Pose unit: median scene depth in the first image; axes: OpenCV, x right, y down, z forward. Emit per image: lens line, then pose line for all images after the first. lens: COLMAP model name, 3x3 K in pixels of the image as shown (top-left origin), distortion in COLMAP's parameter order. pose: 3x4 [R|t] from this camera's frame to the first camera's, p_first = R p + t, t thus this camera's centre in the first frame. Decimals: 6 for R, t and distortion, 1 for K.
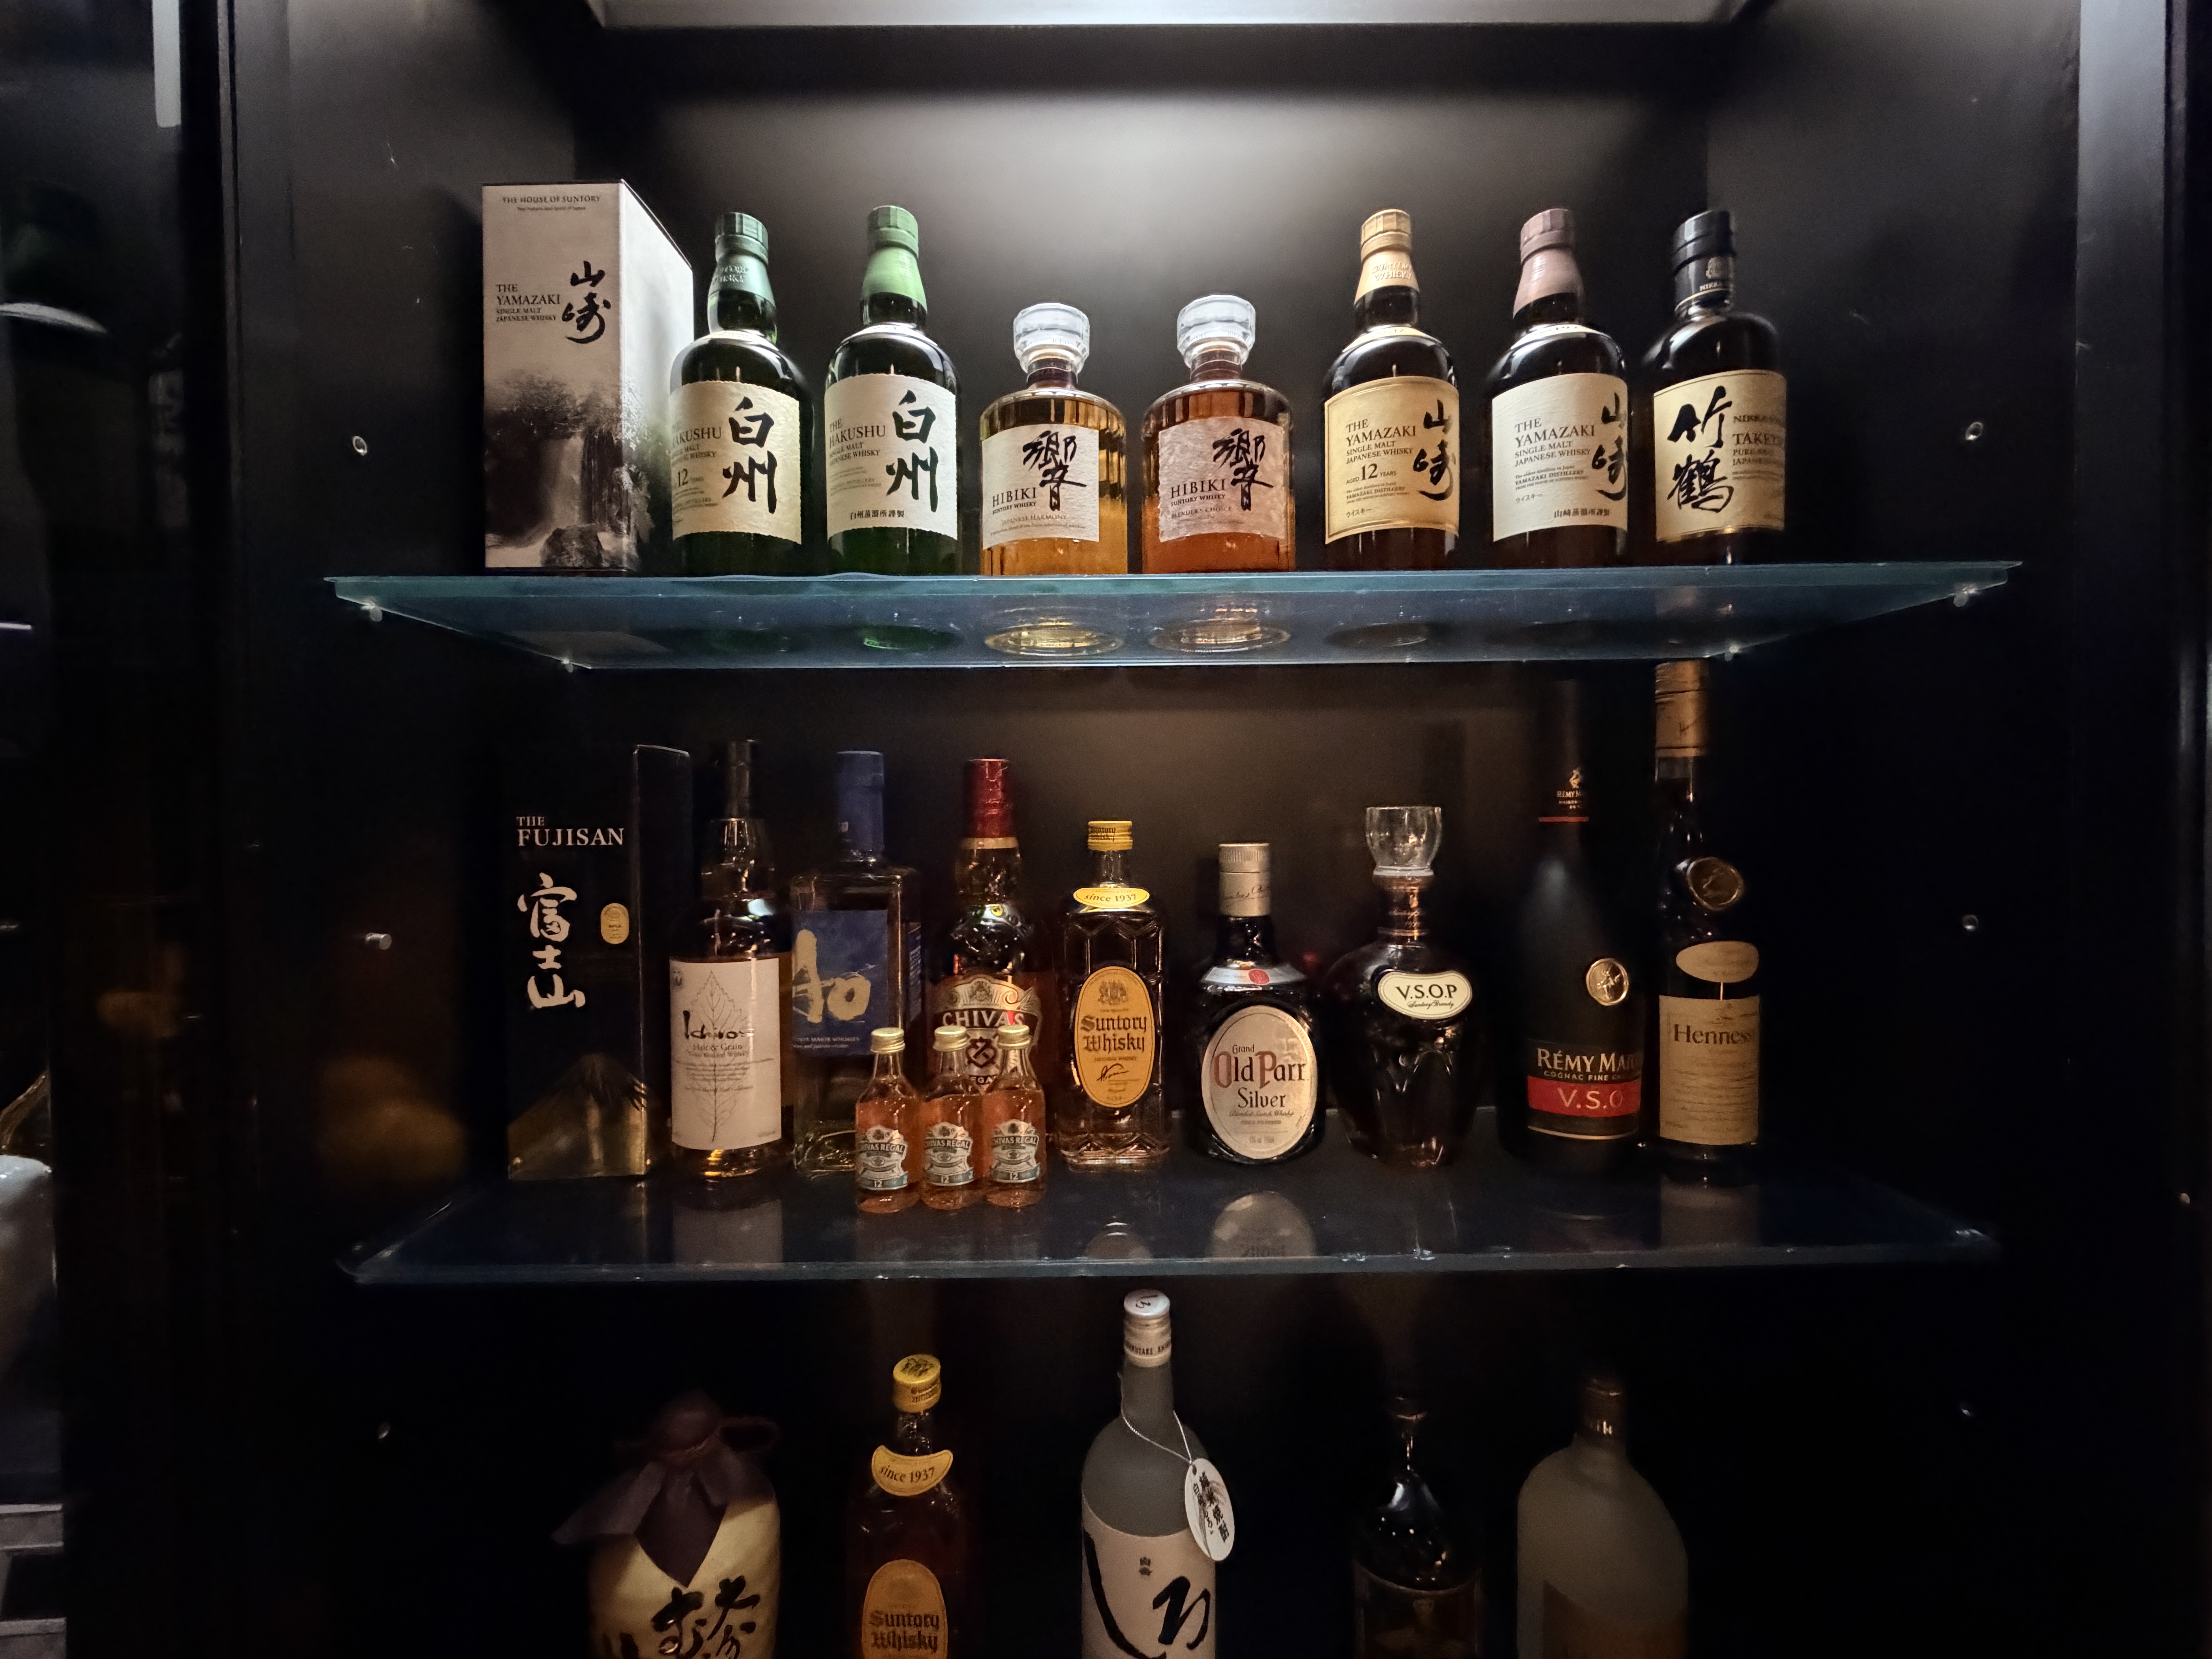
lens RADIAL K [[884.6, 0, 1096.4], [0, 884.6, 825.6], [0, 0, 1]] dist [0.002412, -0.000393]
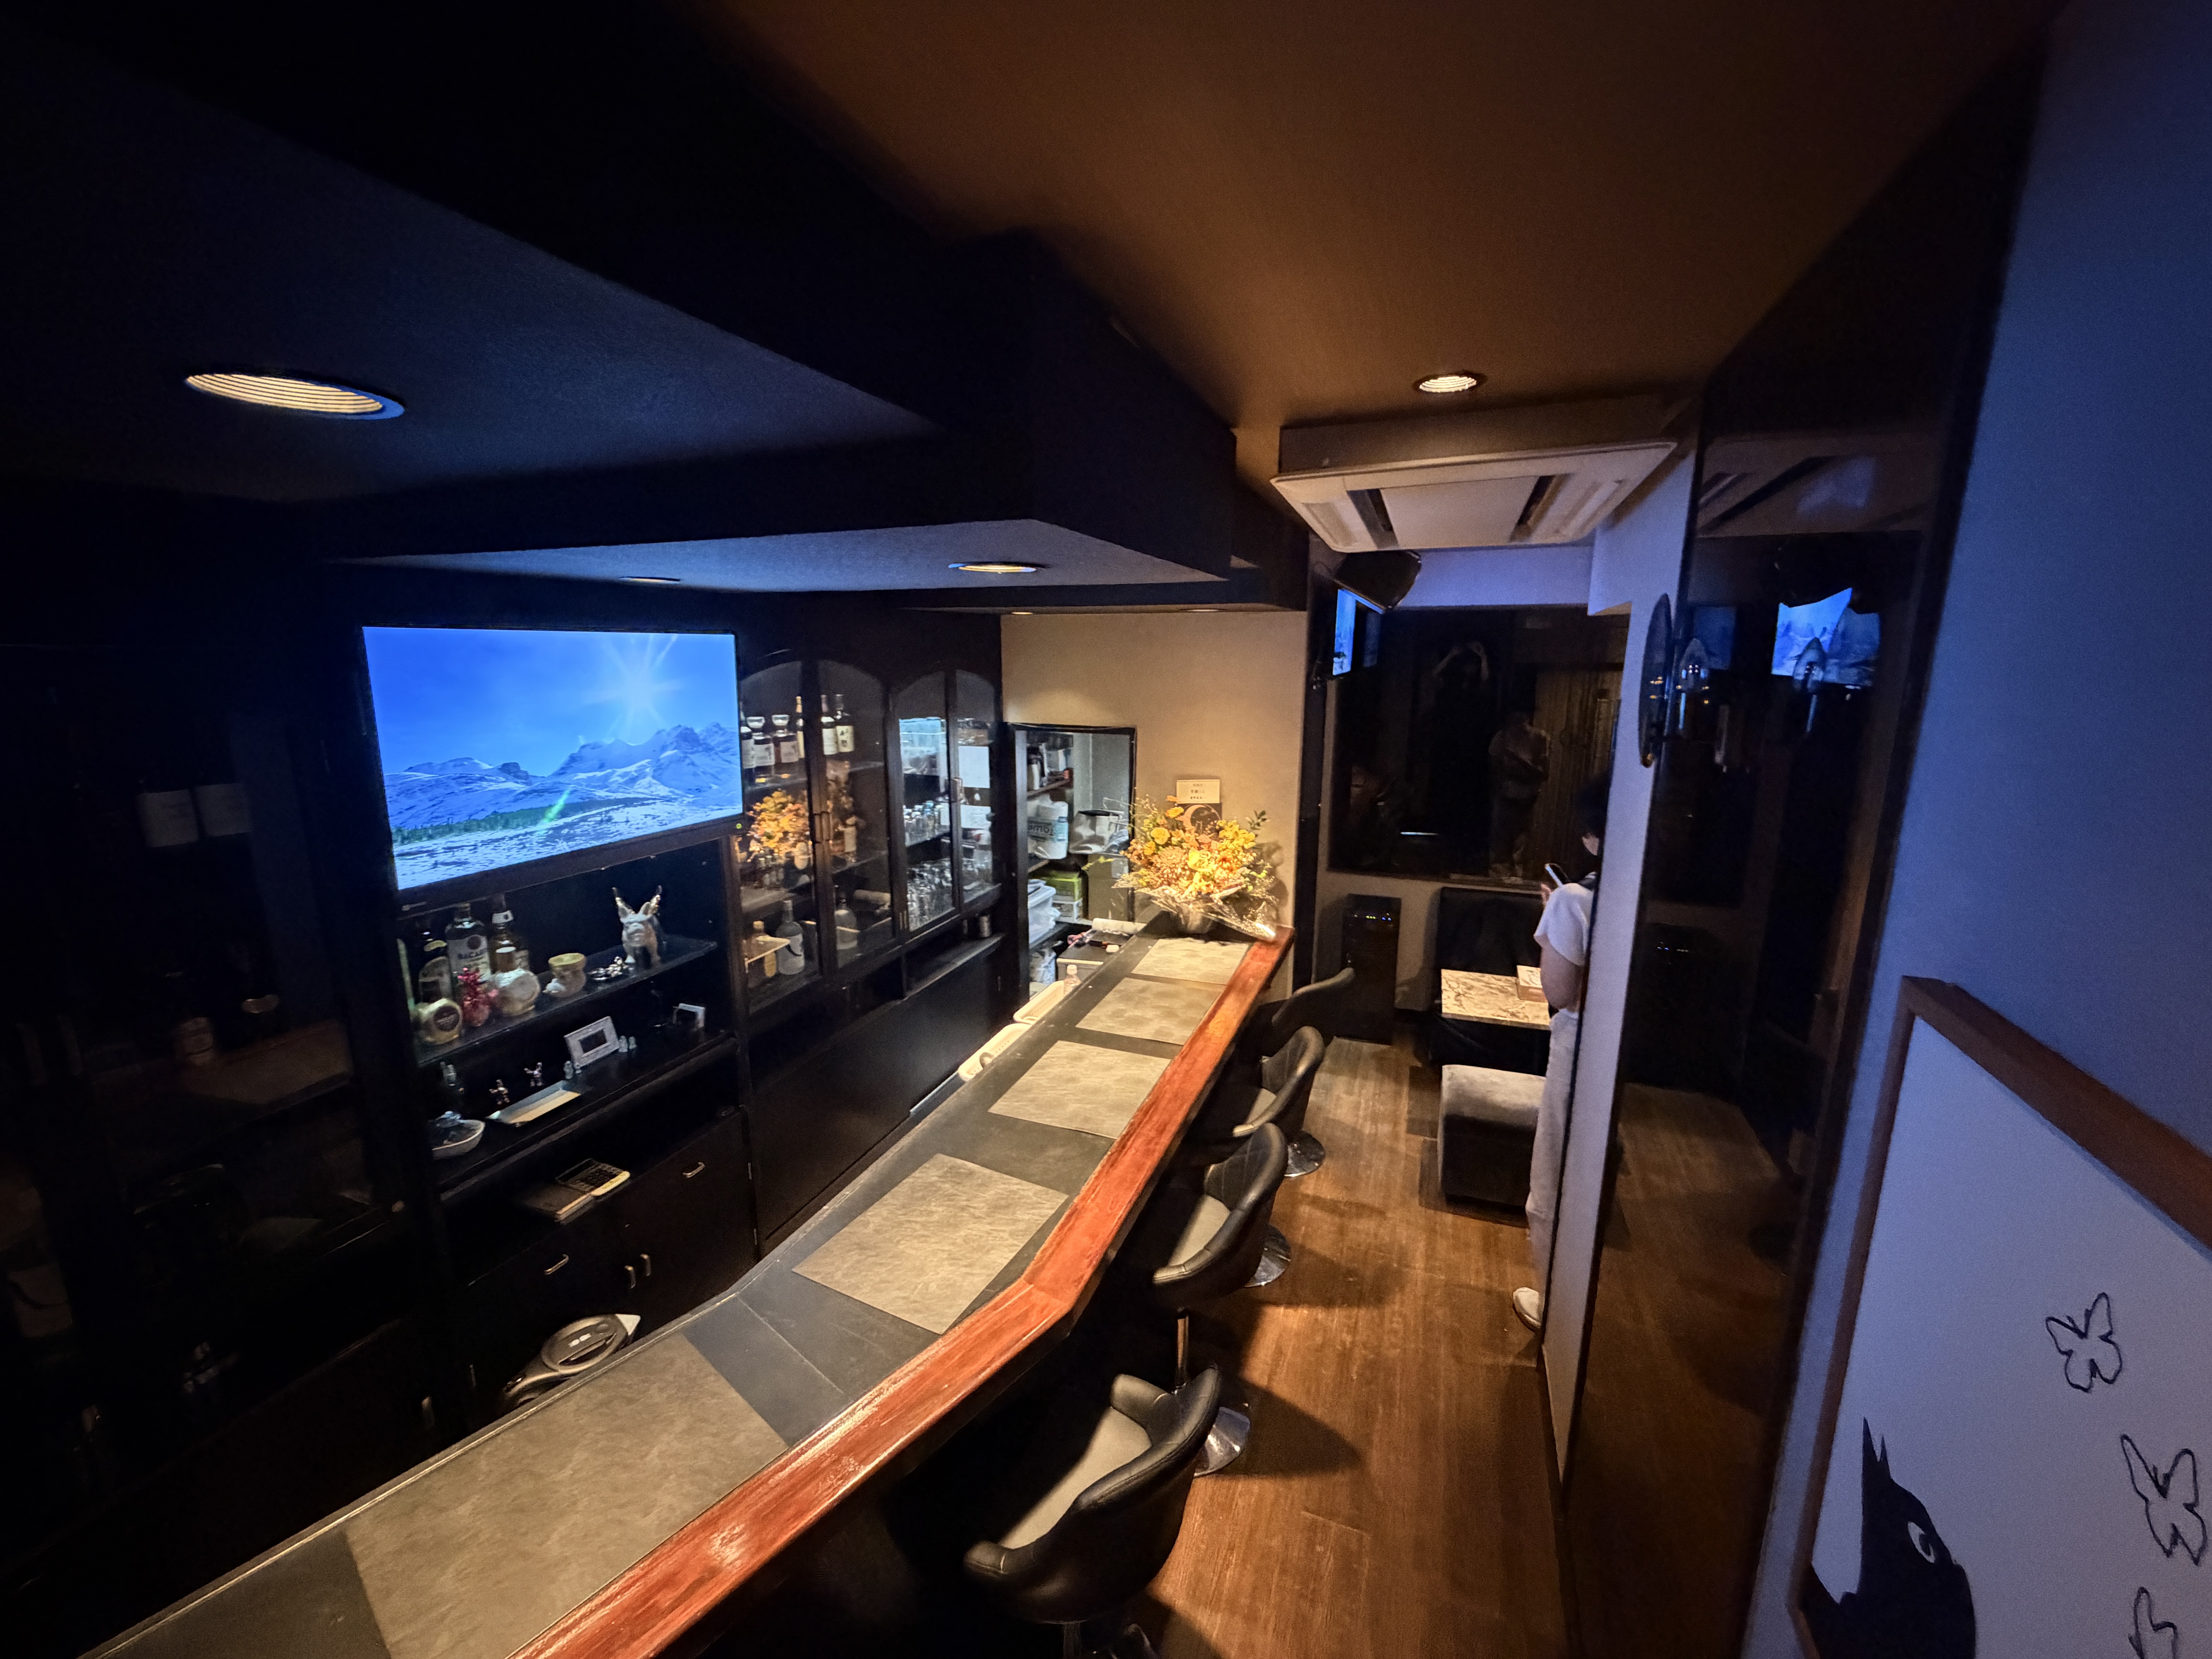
lens RADIAL K [[884.6, 0, 1096.4], [0, 884.6, 825.6], [0, 0, 1]] dist [0.002412, -0.000393]
pose [[0.372274, -0.172396, 0.911971, -4.253735], [0.016381, 0.983665, 0.179262, -0.885373], [-0.927978, -0.051795, 0.369017, -2.833135]]
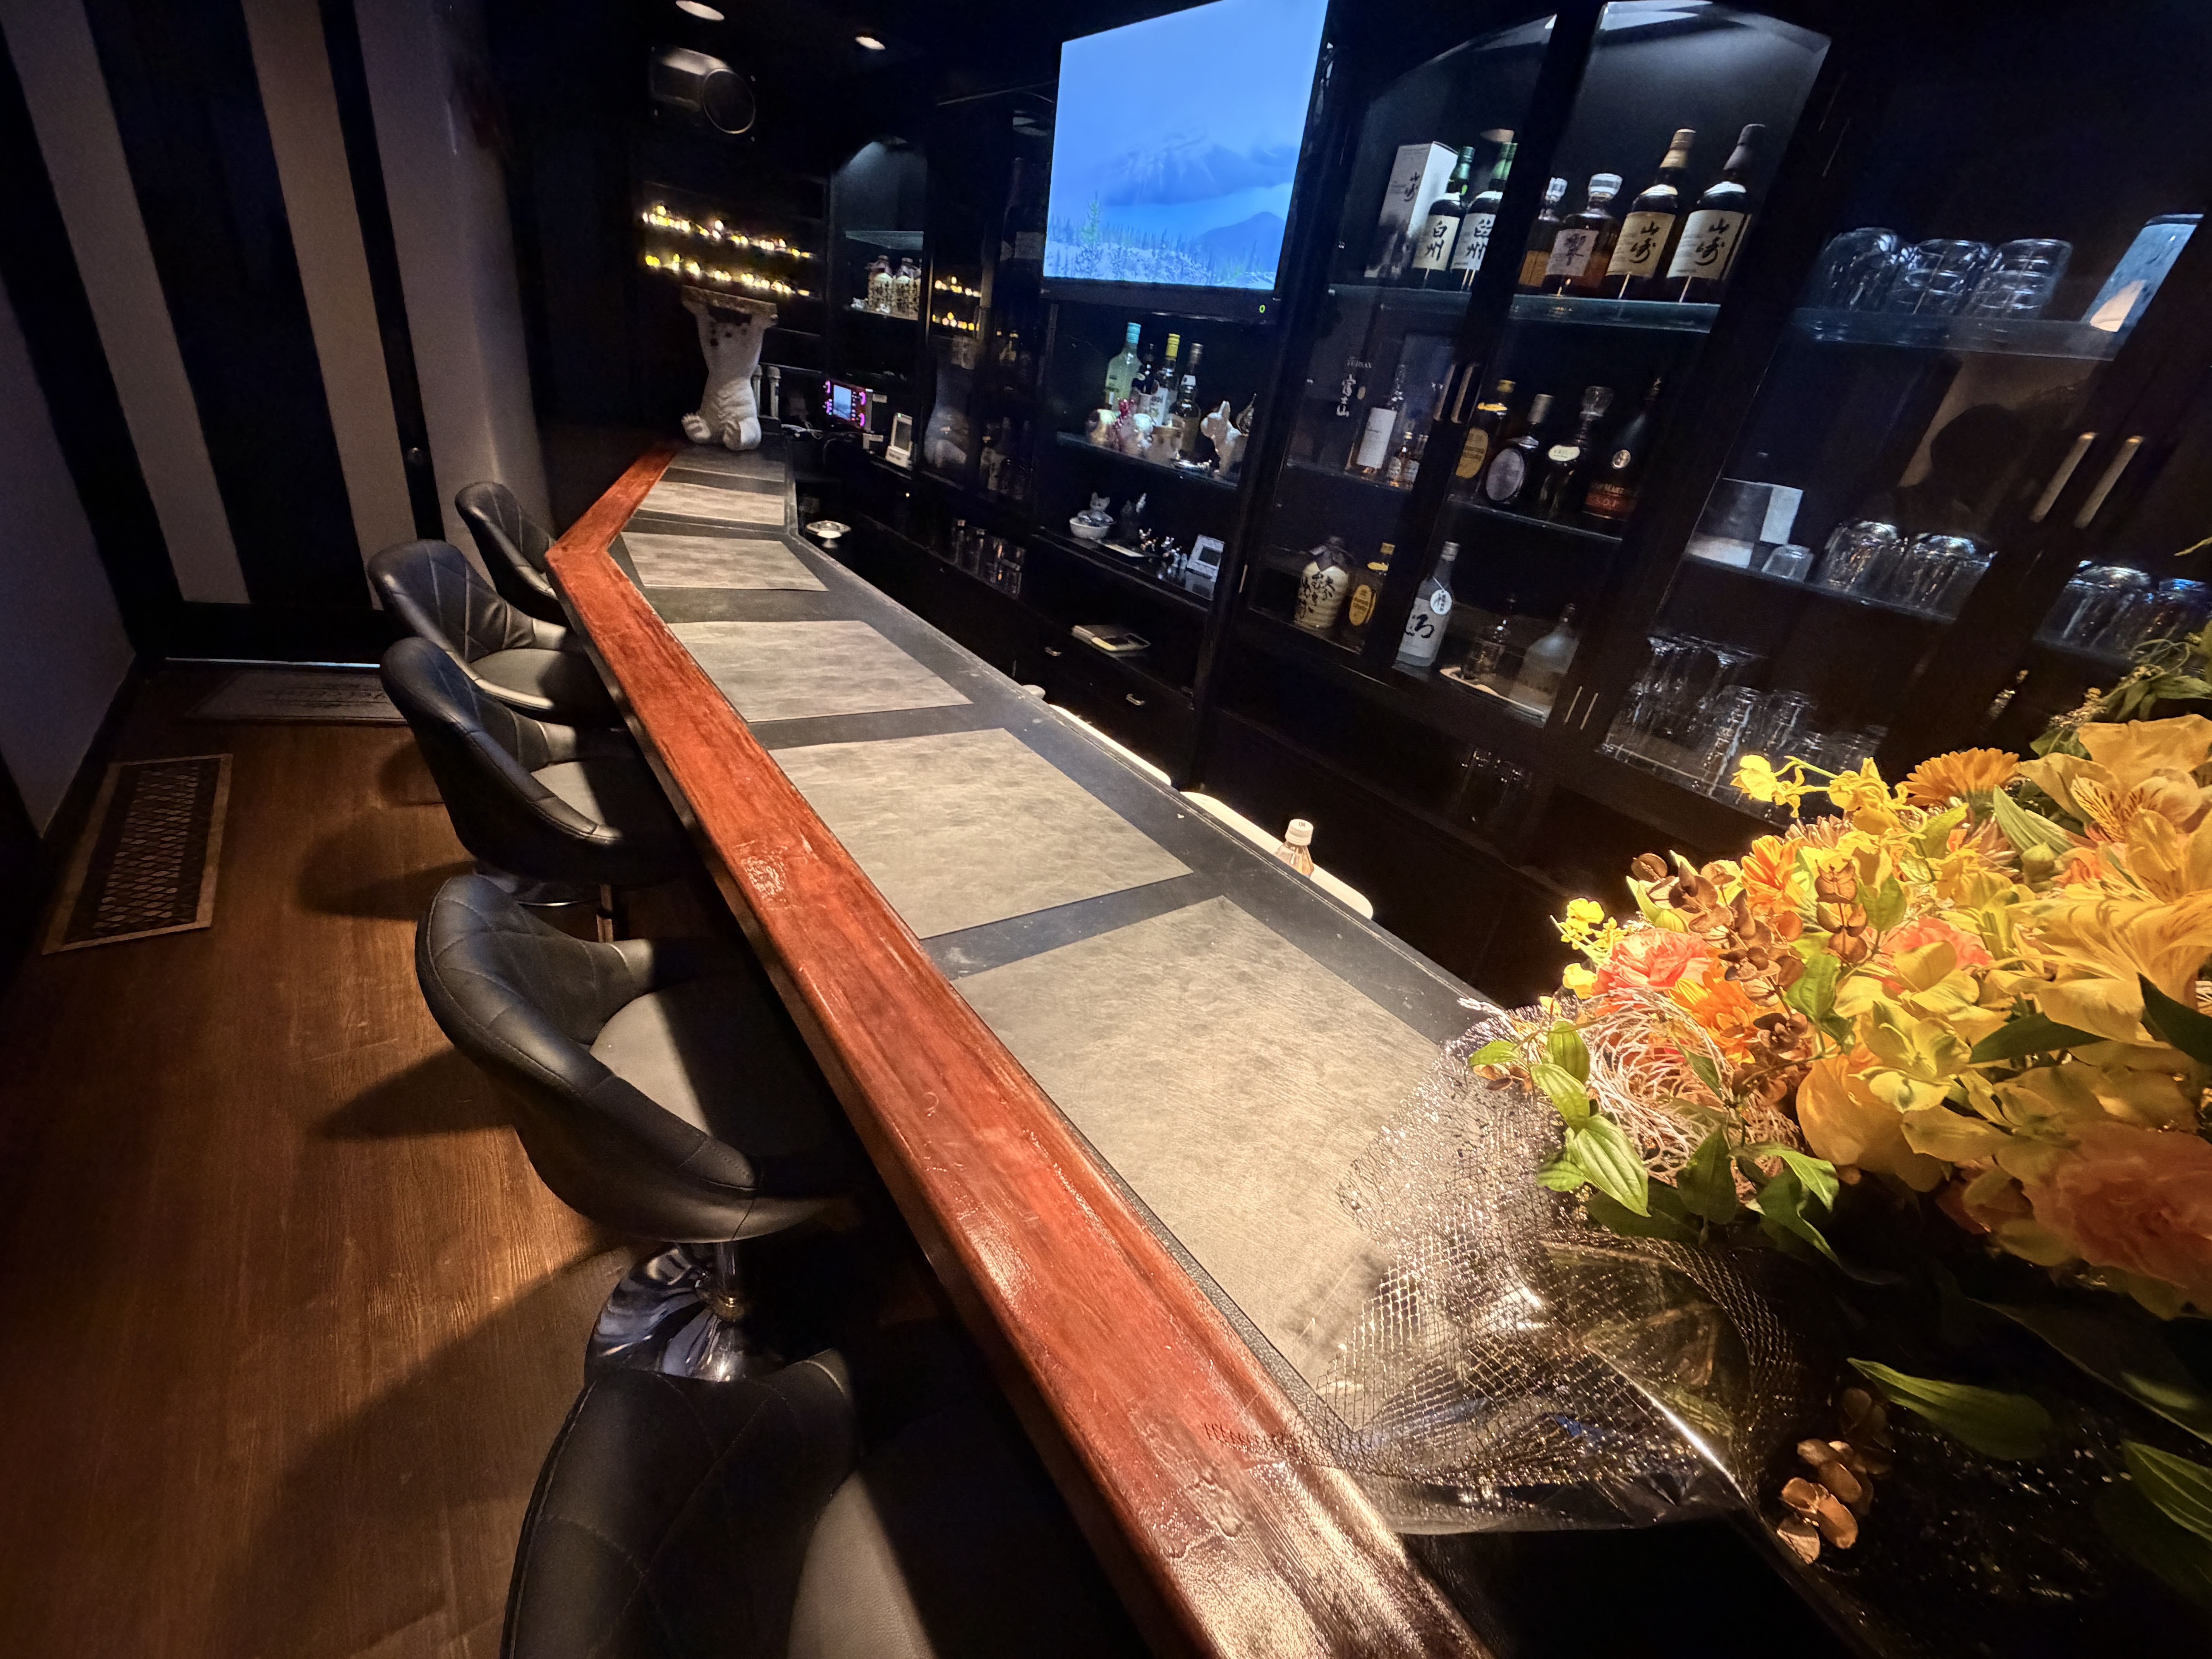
lens RADIAL K [[884.6, 0, 1096.4], [0, 884.6, 825.6], [0, 0, 1]] dist [0.002412, -0.000393]
pose [[0.573932, 0.463150, -0.675348, 2.067334], [-0.182430, 0.876286, 0.445917, 0.245098], [0.798324, -0.132722, 0.587421, -2.186494]]
